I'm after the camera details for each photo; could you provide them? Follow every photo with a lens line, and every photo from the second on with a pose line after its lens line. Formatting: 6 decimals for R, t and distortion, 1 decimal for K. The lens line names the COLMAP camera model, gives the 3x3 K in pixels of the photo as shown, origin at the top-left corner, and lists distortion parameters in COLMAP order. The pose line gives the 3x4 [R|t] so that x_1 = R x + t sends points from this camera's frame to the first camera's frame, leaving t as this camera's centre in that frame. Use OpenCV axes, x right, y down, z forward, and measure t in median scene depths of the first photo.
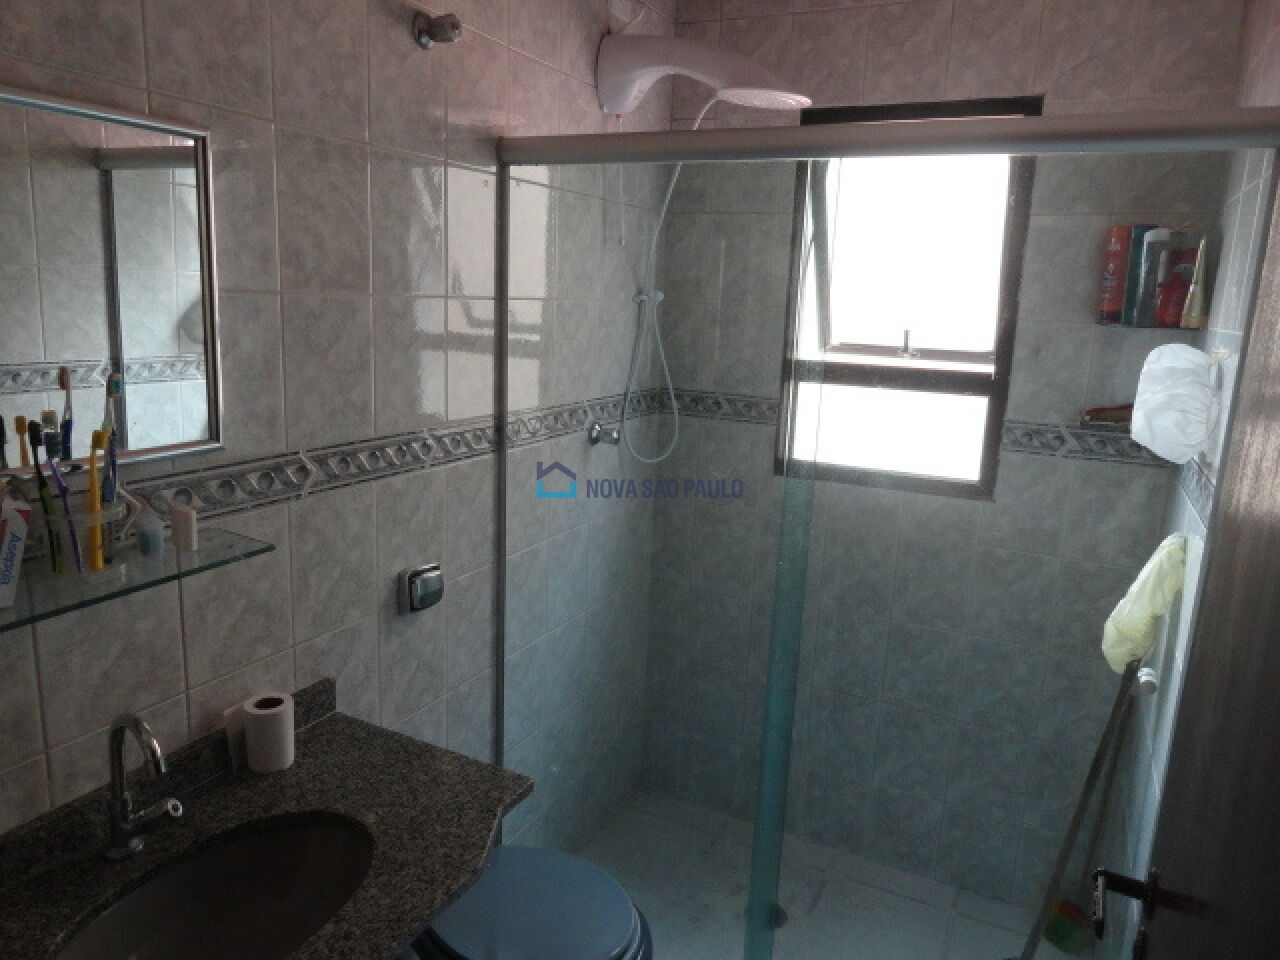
lens RADIAL K [[881.7, 0, 638.7], [0, 881.7, 478.8], [0, 0, 1]] dist [-0.001534, 0.001460]
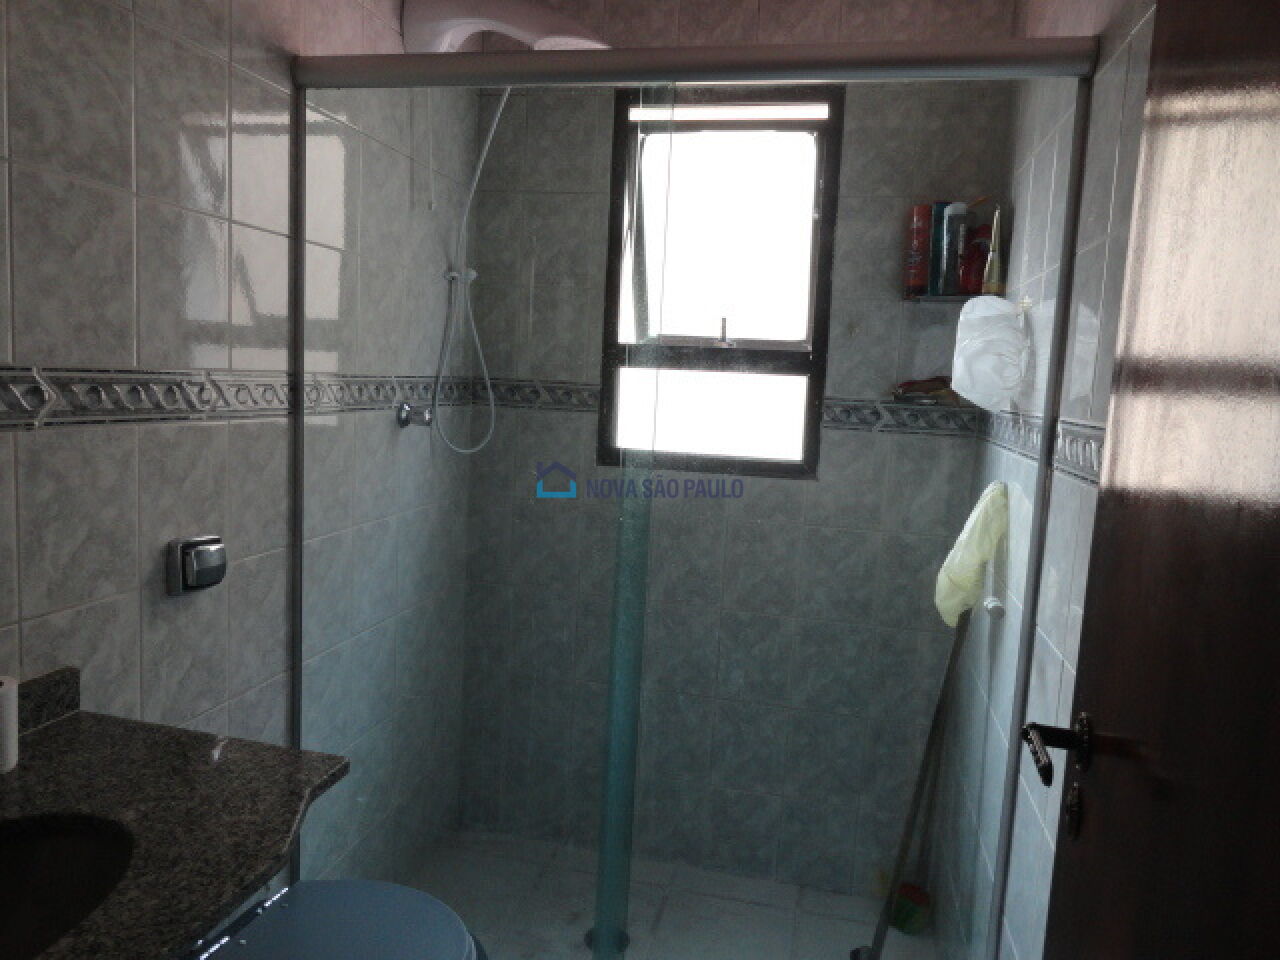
lens RADIAL K [[881.7, 0, 640.9], [0, 881.7, 476.4], [0, 0, 1]] dist [-0.001534, 0.001460]
pose [[0.972844, -0.017438, 0.230804, -0.027101], [0.035668, 0.996542, -0.075051, 0.102641], [-0.228697, 0.081245, 0.970101, 0.082911]]
